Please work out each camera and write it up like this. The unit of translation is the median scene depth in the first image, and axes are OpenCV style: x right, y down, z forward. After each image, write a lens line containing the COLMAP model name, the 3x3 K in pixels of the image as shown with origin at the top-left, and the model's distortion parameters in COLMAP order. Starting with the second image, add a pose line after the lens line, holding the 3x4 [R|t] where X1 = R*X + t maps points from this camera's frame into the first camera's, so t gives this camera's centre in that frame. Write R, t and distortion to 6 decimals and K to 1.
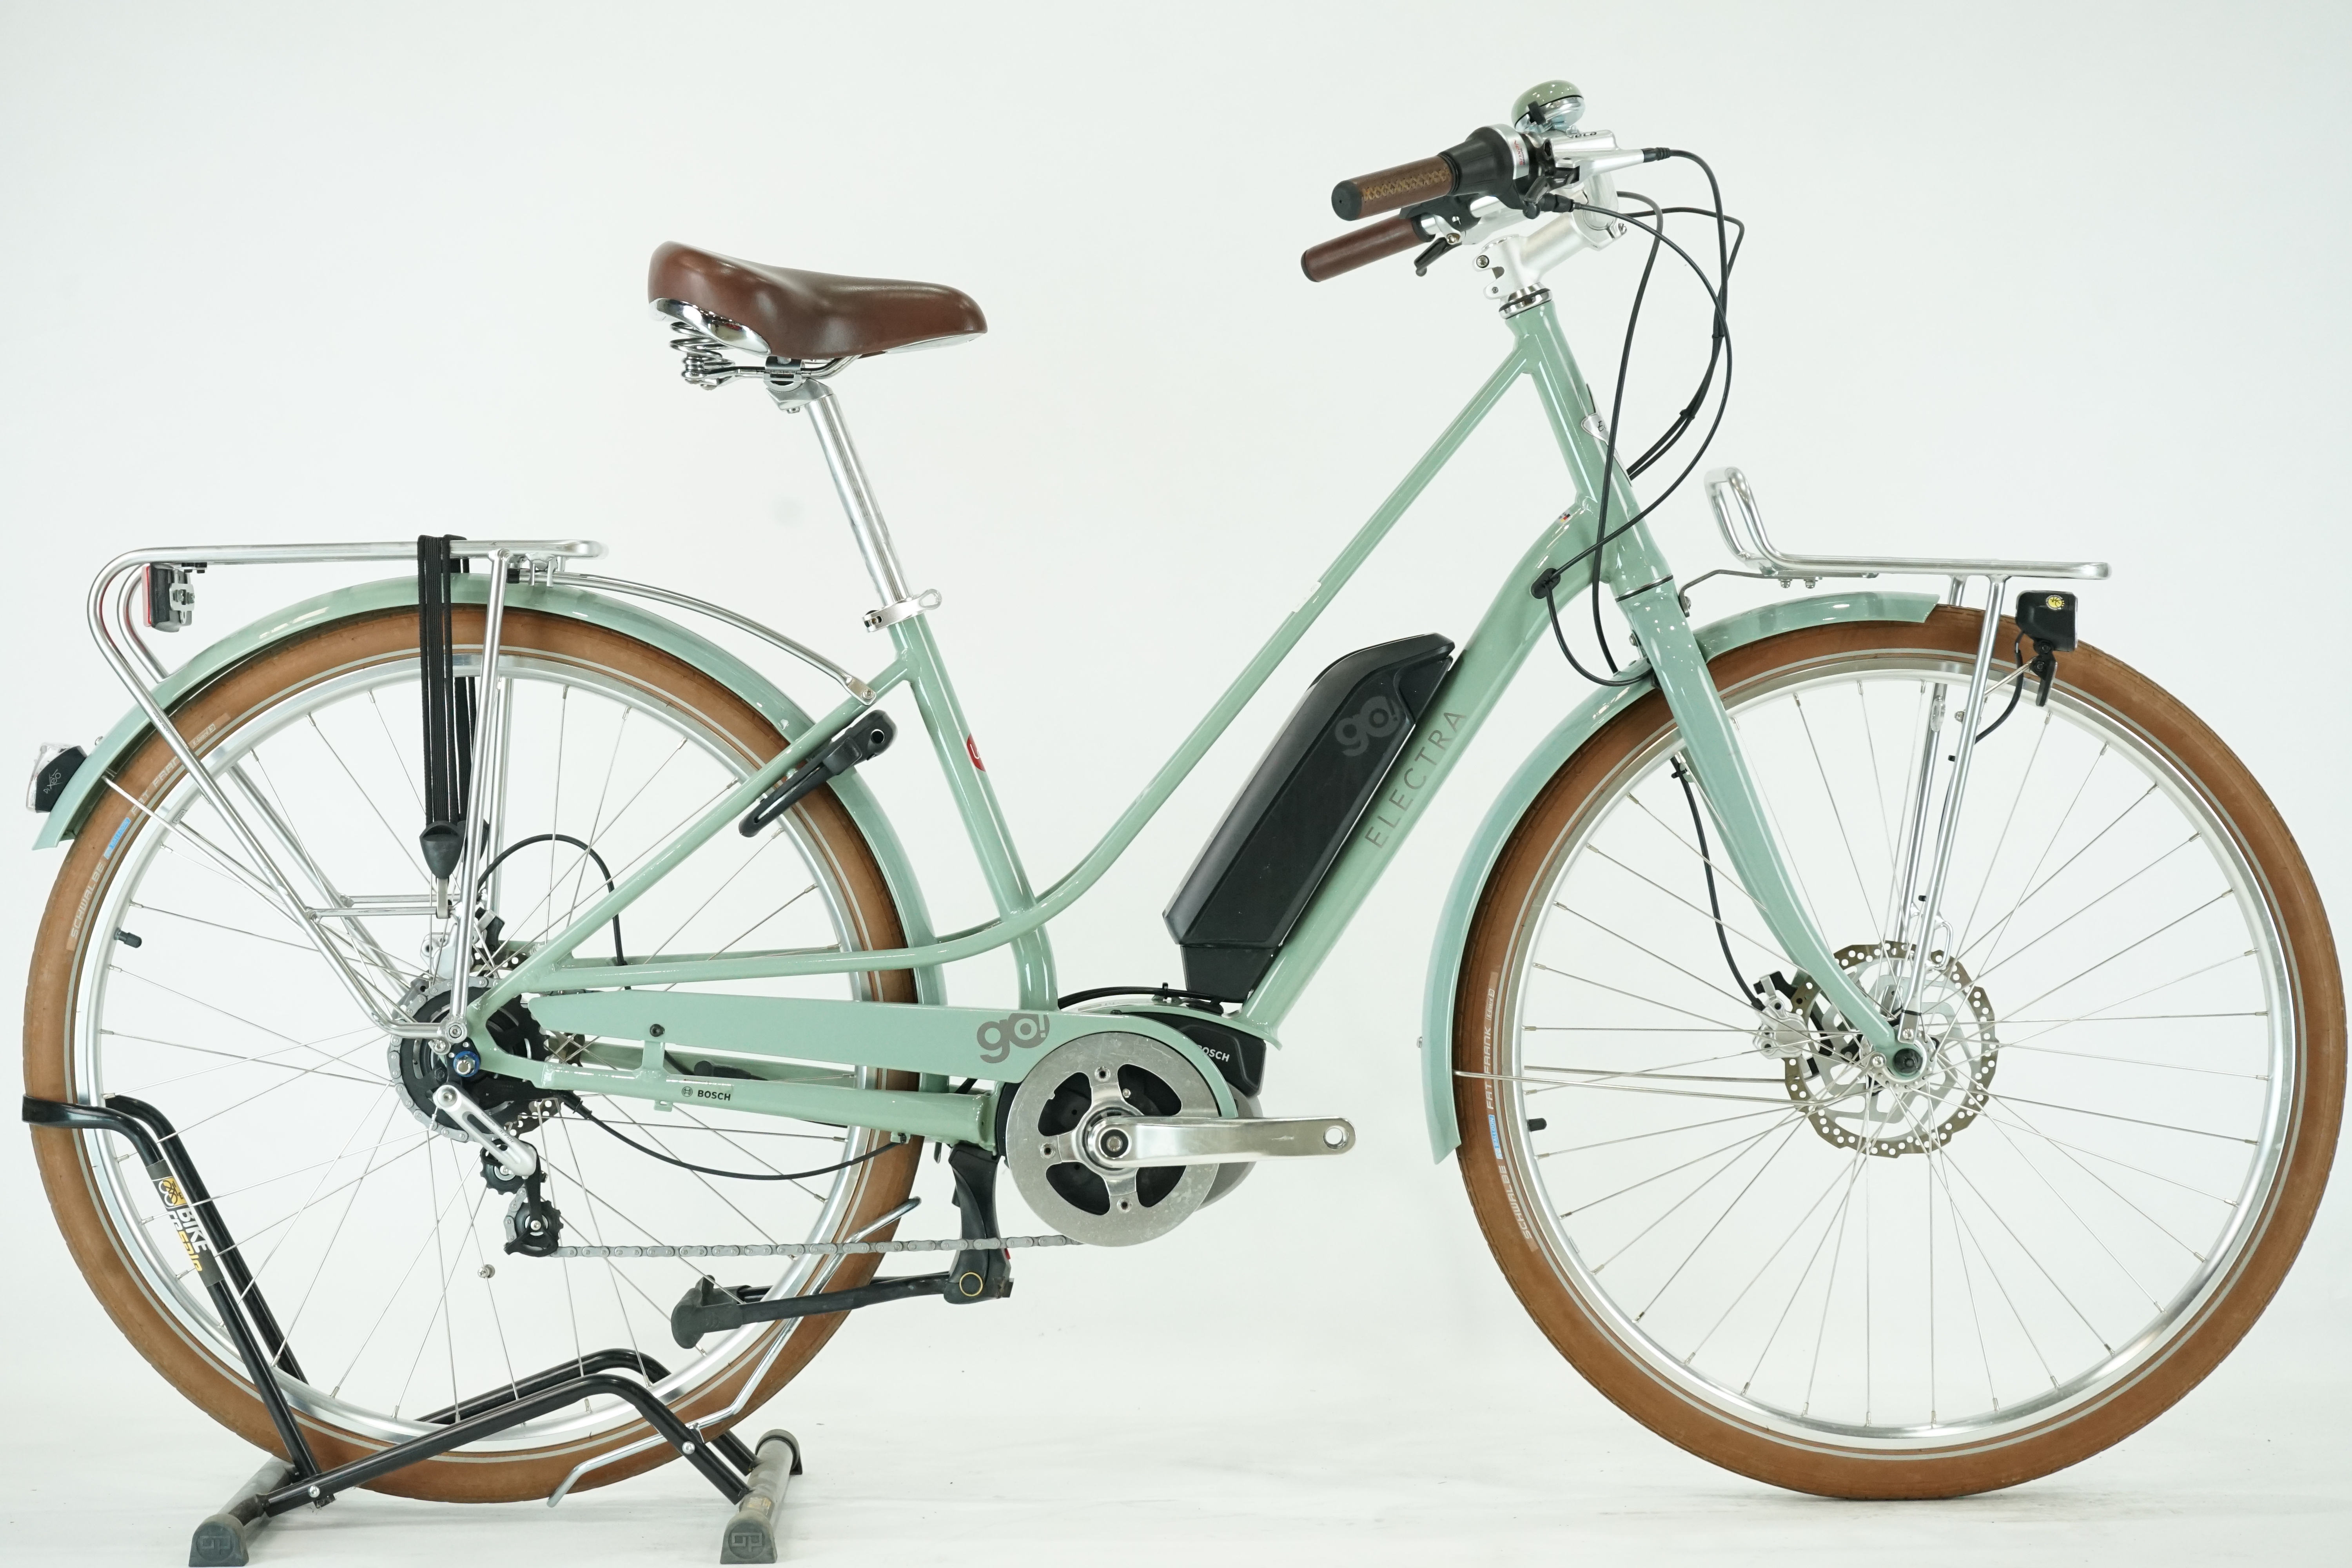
lens RADIAL K [[4672.5, 0, 1176.0], [0, 4672.5, 784.0], [0, 0, 1]] dist [-0.049549, -0.010303]
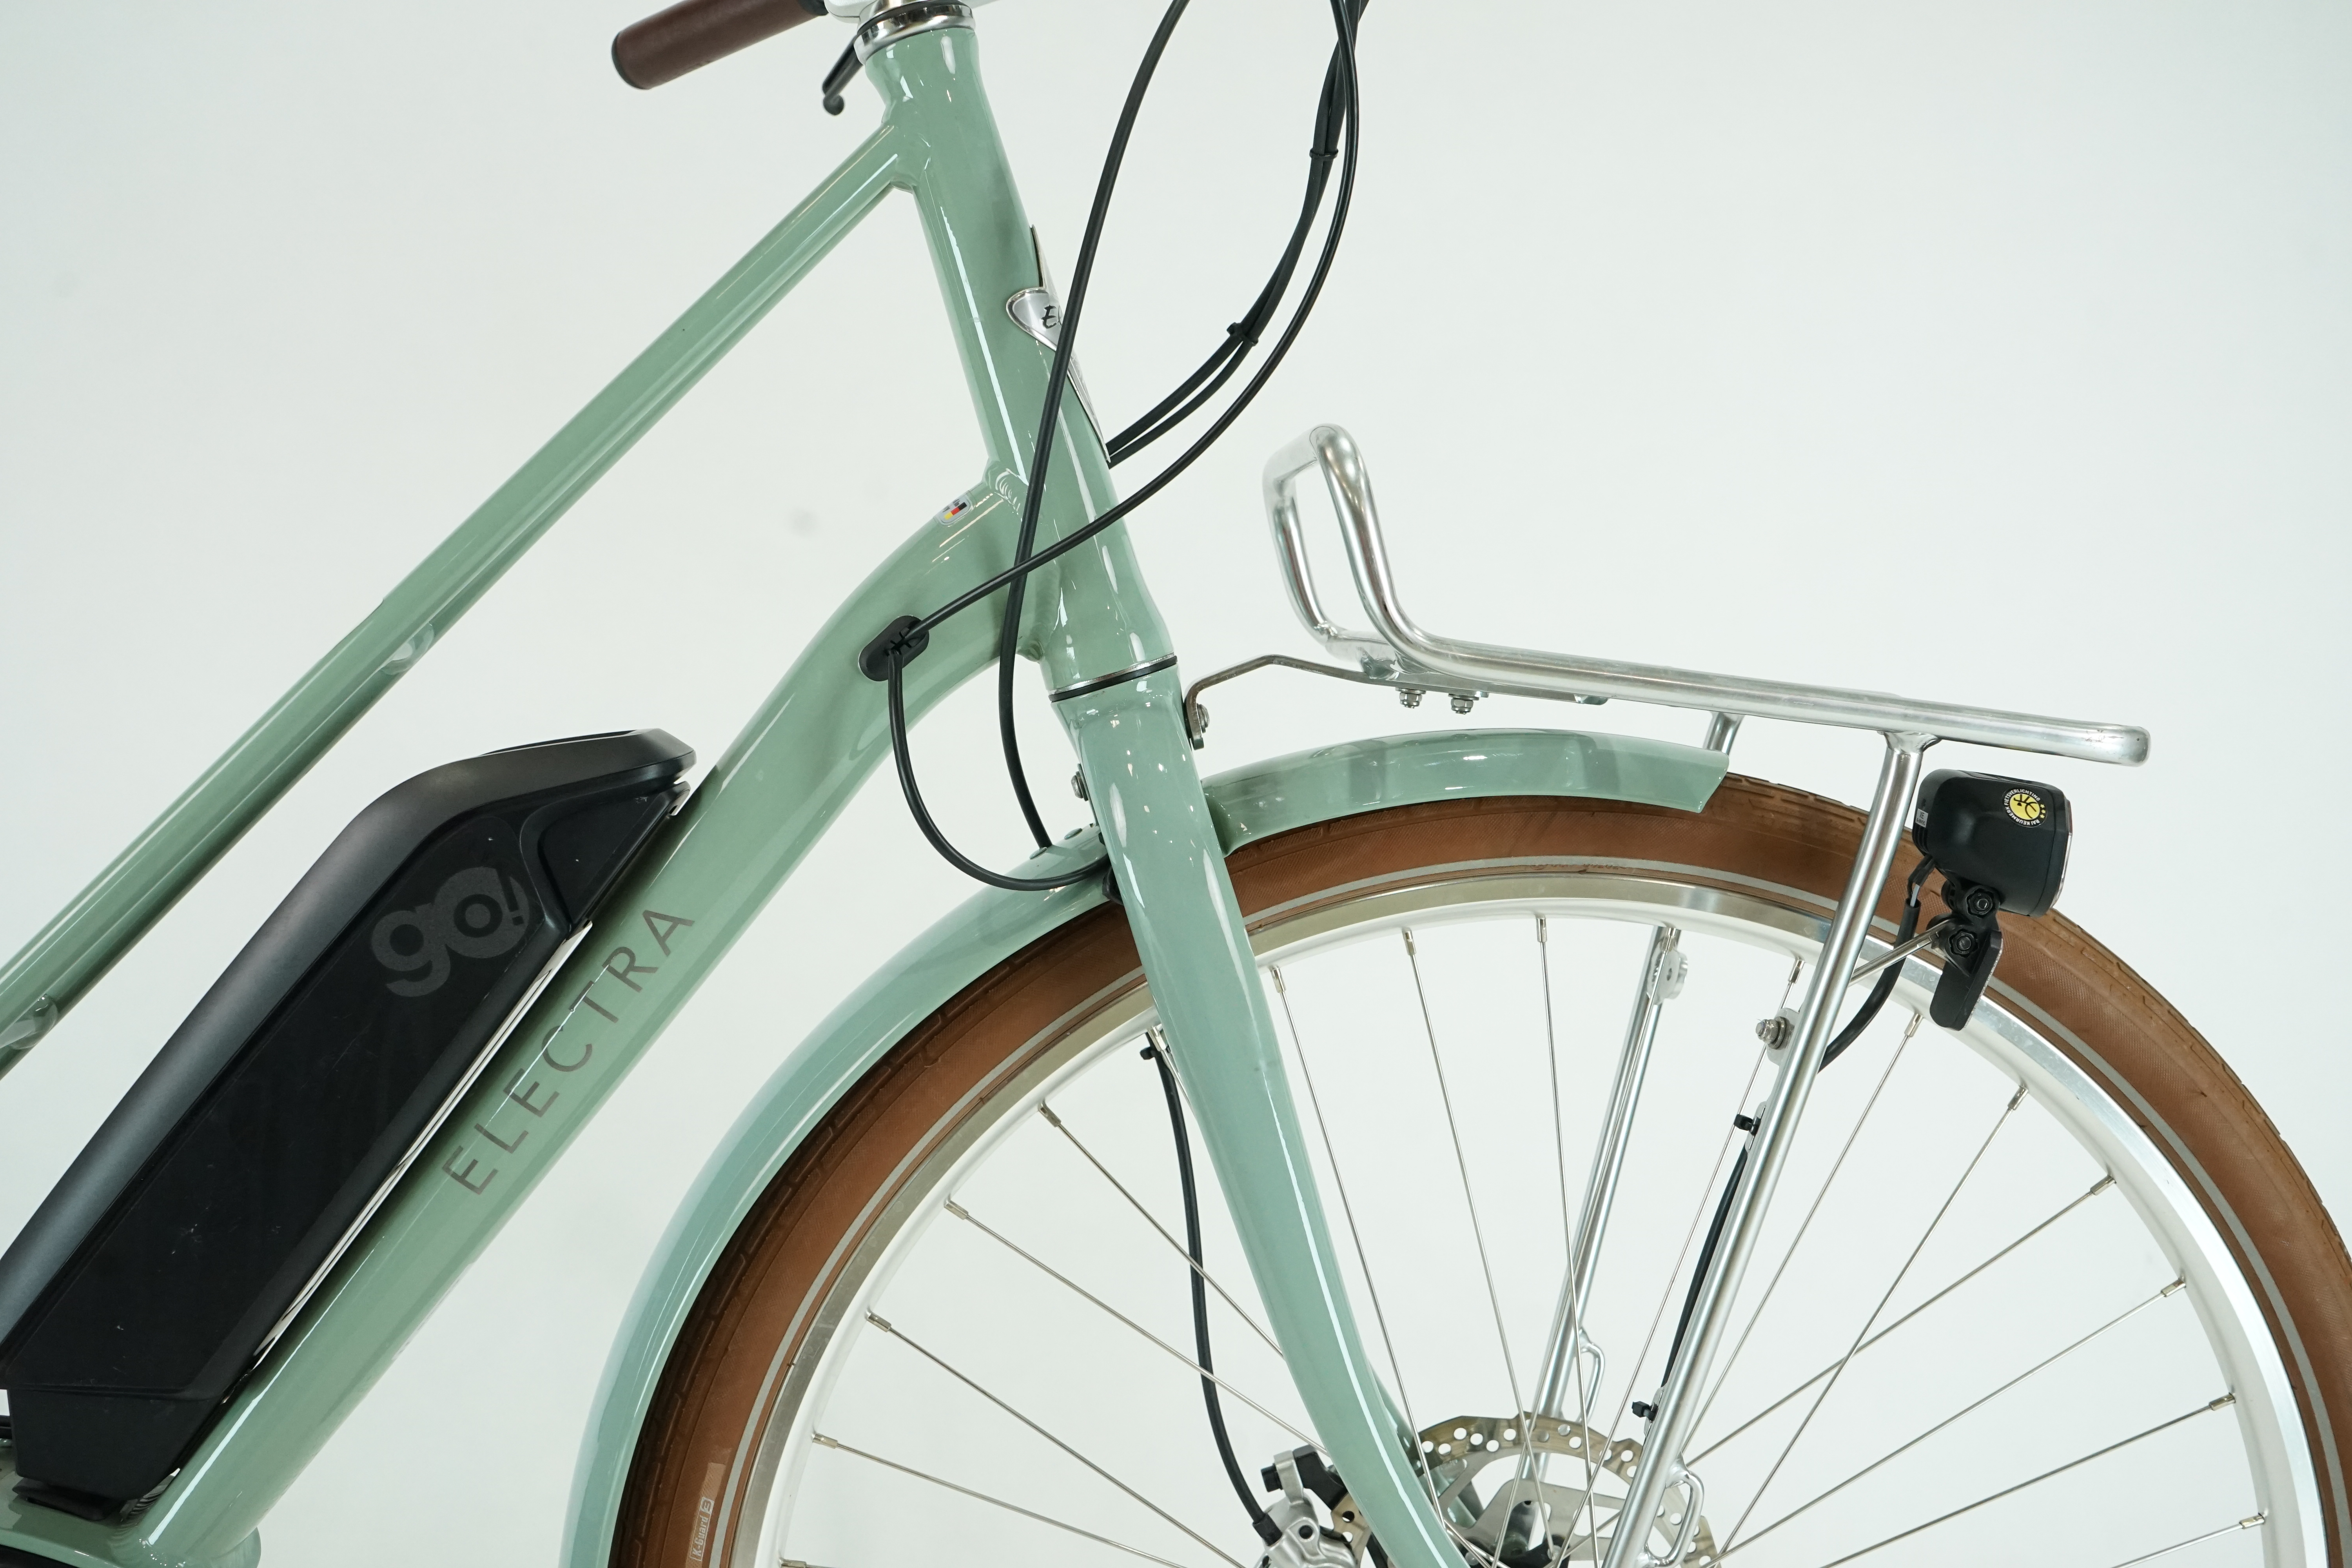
lens RADIAL K [[2022.5, 0, 1176.0], [0, 2022.5, 784.0], [0, 0, 1]] dist [0.003966, 0.000809]
pose [[0.992743, 0.094204, 0.074741, 0.092319], [-0.096963, 0.994701, 0.034168, -0.038929], [-0.071126, -0.041167, 0.996617, 0.796146]]
